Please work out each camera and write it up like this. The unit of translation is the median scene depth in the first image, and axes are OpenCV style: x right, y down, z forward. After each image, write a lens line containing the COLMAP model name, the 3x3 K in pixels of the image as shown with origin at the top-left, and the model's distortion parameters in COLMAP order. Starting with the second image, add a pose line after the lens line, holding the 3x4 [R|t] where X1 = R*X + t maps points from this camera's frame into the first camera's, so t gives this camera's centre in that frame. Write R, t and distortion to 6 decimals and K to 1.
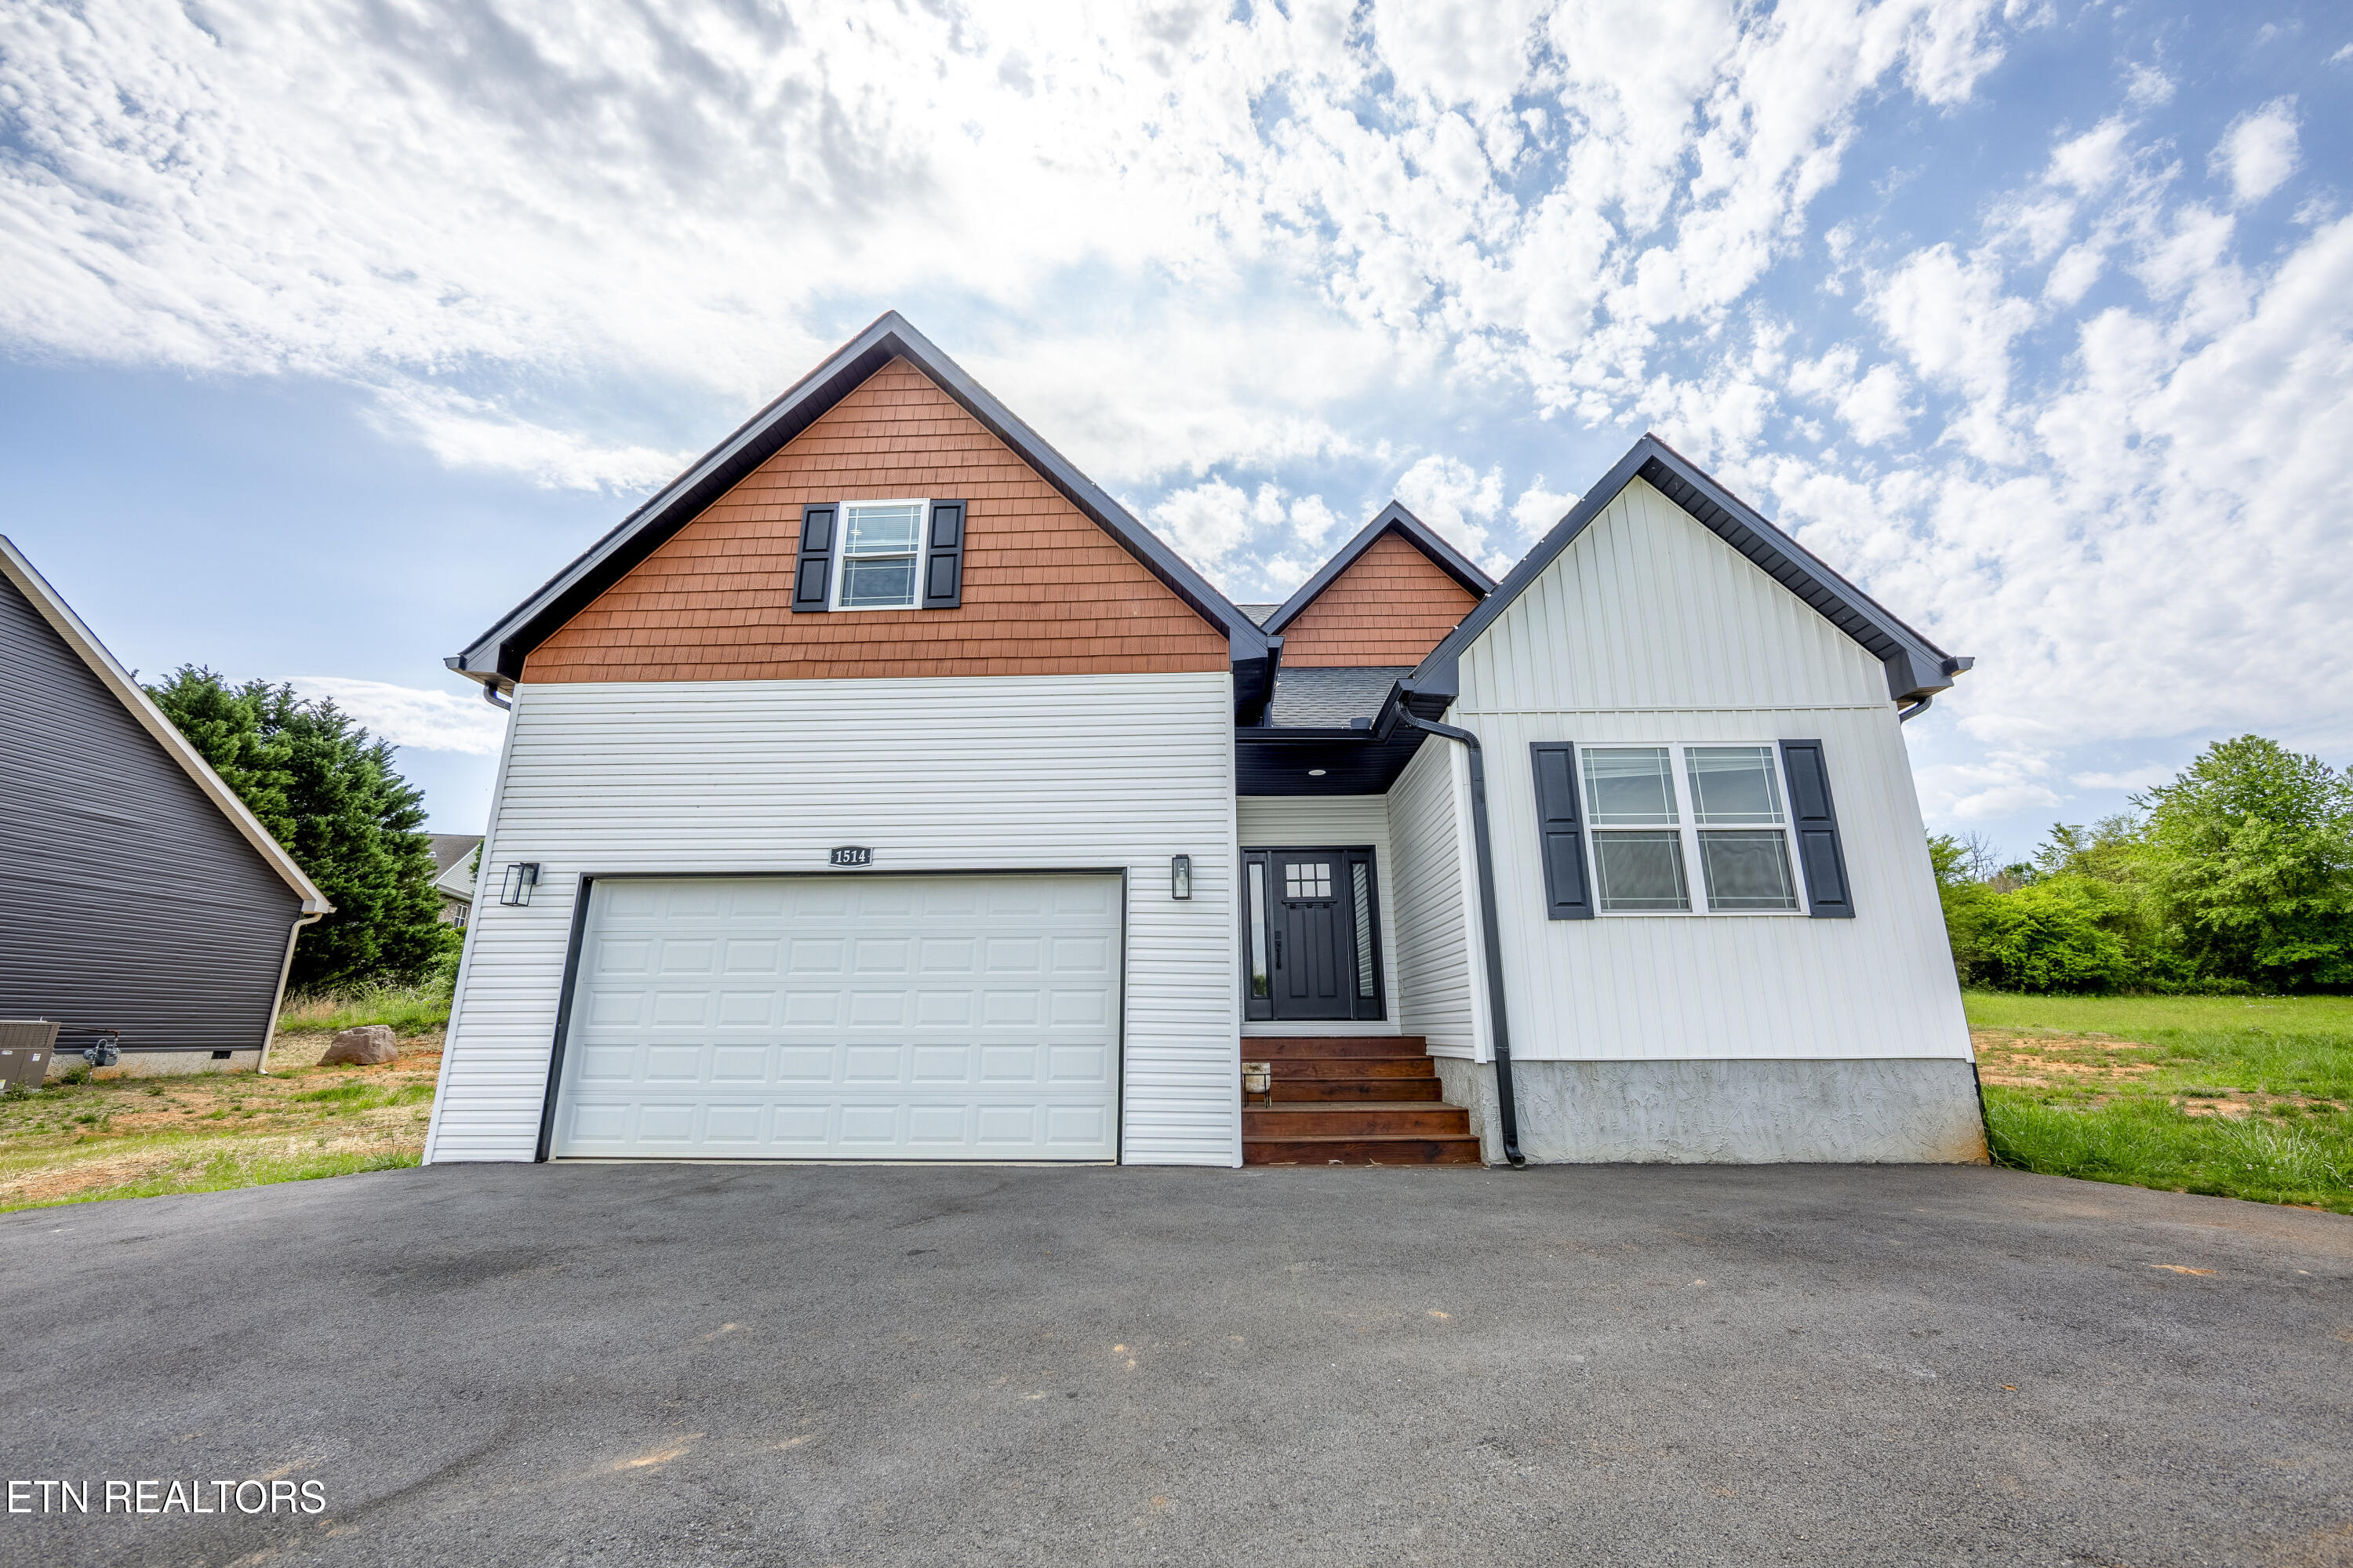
lens RADIAL K [[913.5, 0, 1171.3], [0, 913.5, 783.1], [0, 0, 1]] dist [-0.005918, 0.000318]
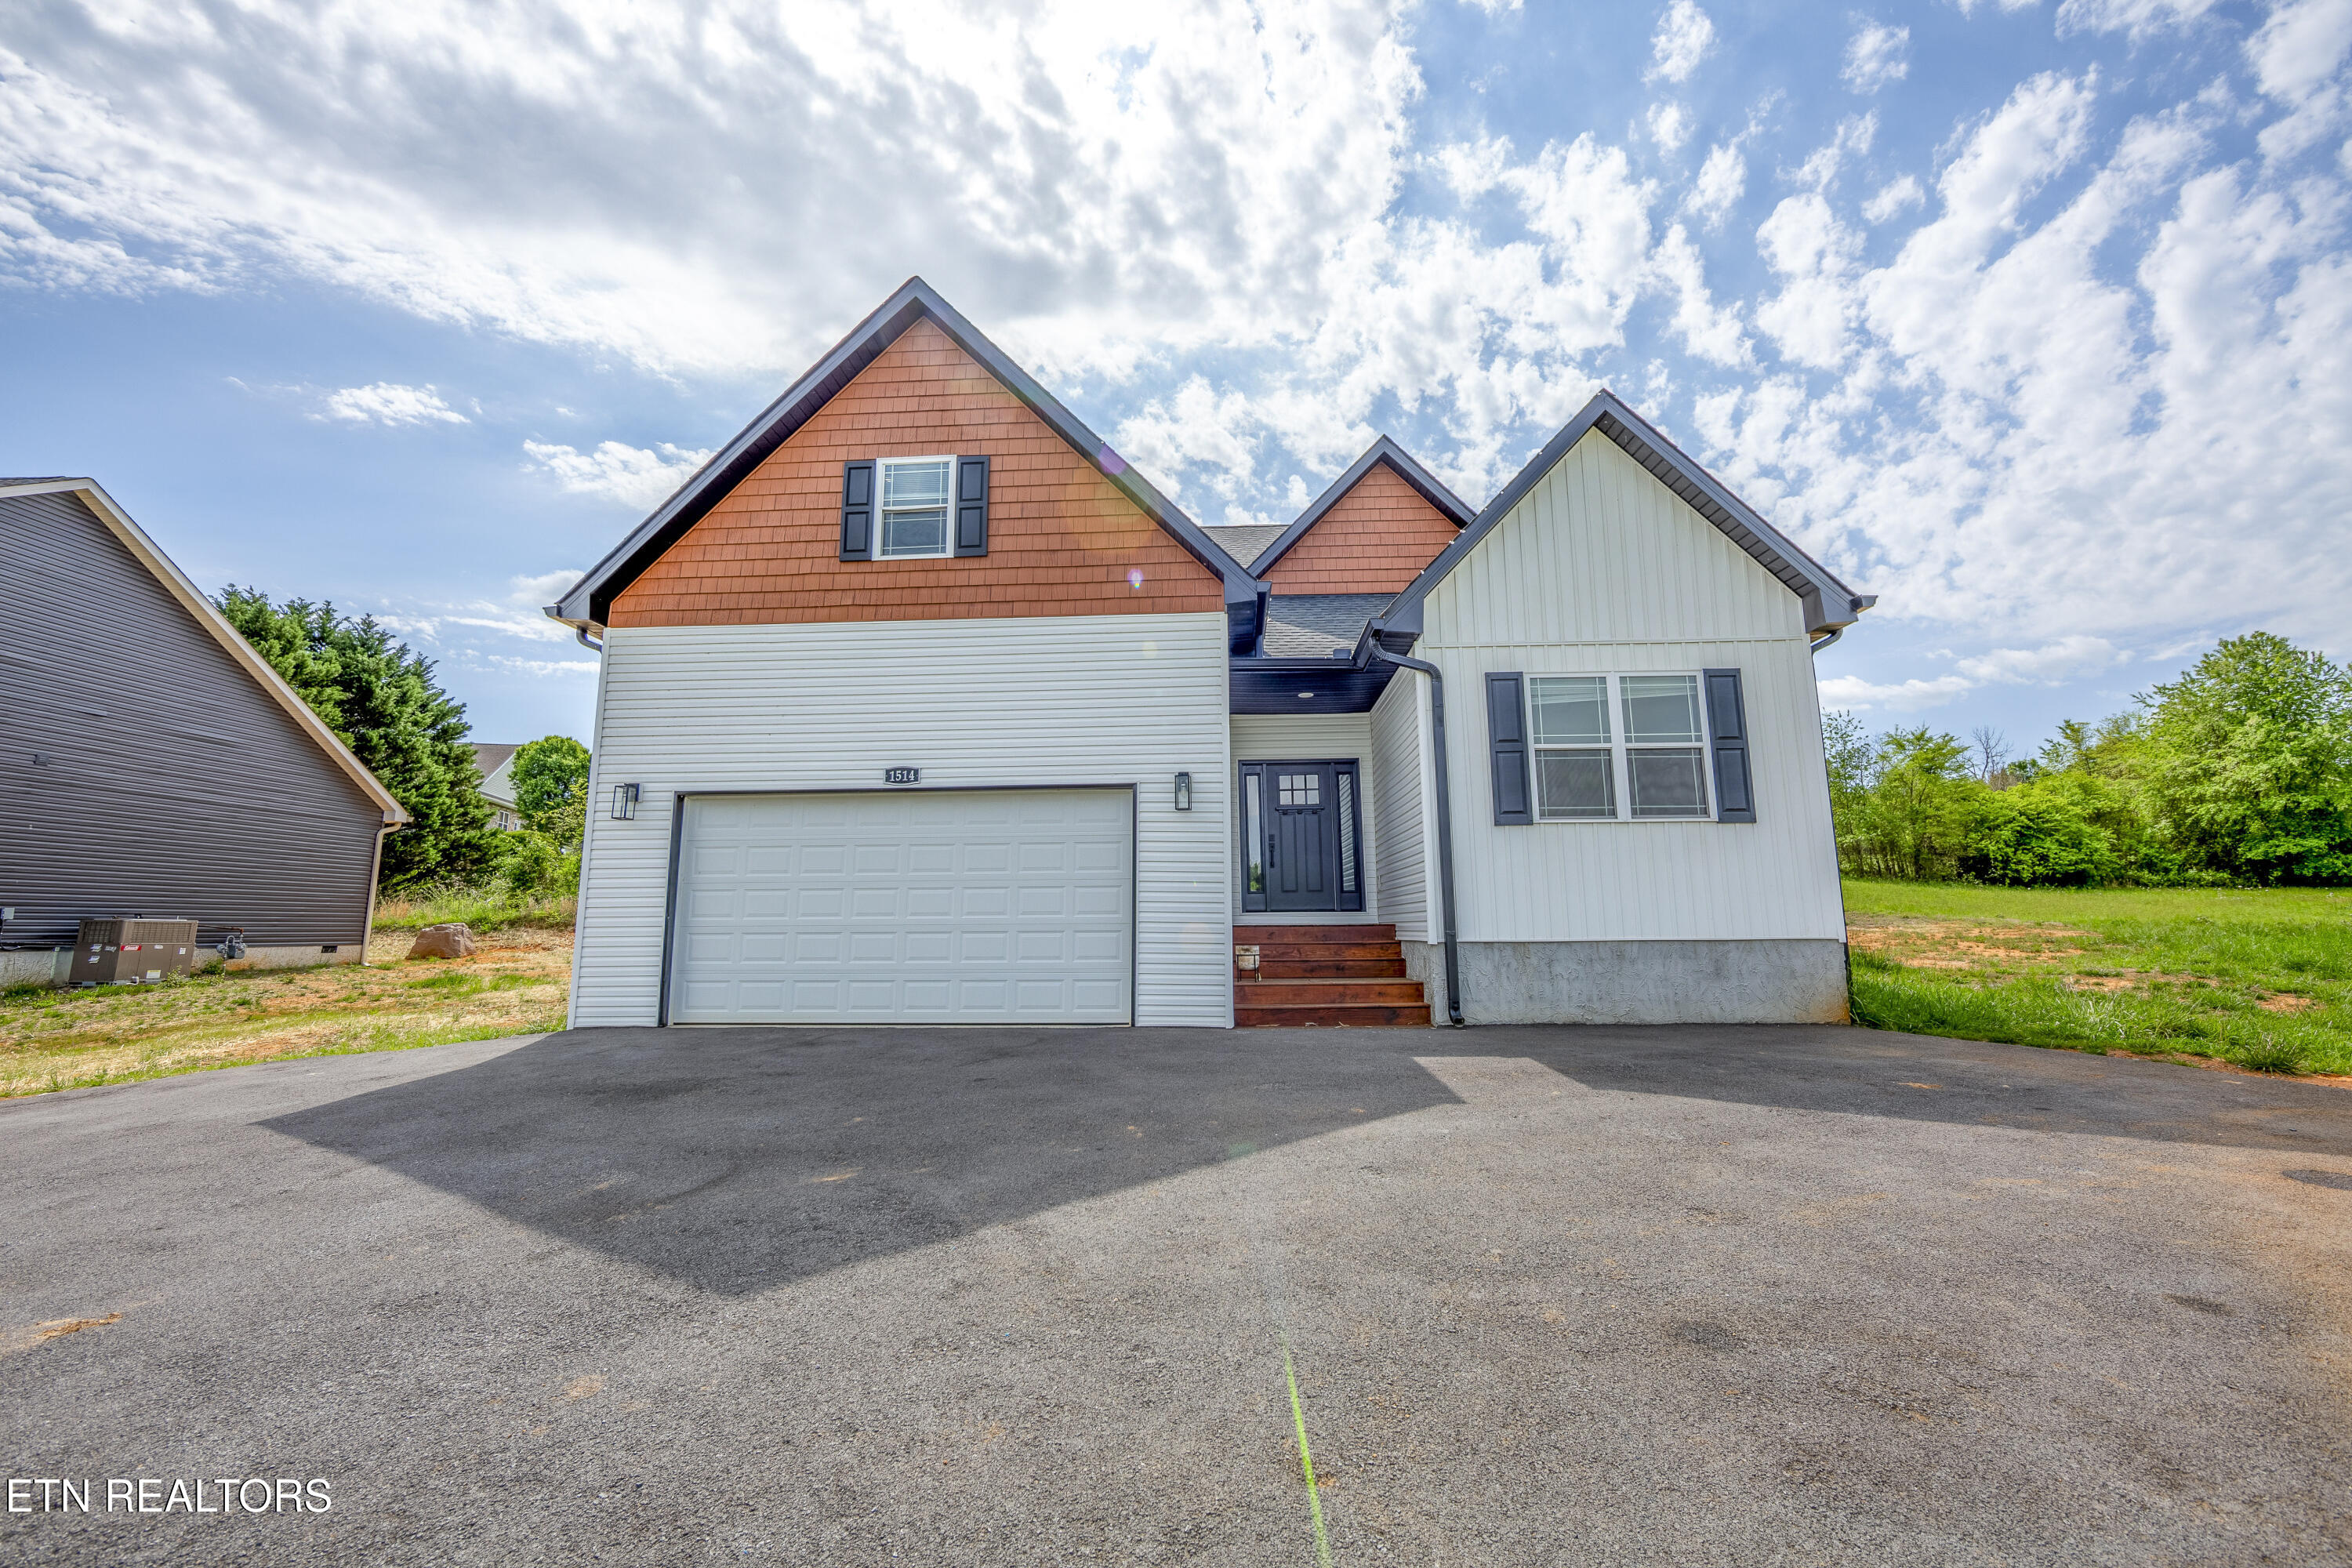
lens RADIAL K [[930.9, 0, 1170.3], [0, 930.9, 774.7], [0, 0, 1]] dist [-0.001169, -0.000639]
pose [[0.999809, -0.007488, -0.018077, 0.015108], [0.009292, 0.994756, 0.101857, -0.037471], [0.017220, -0.102006, 0.994635, -0.174874]]
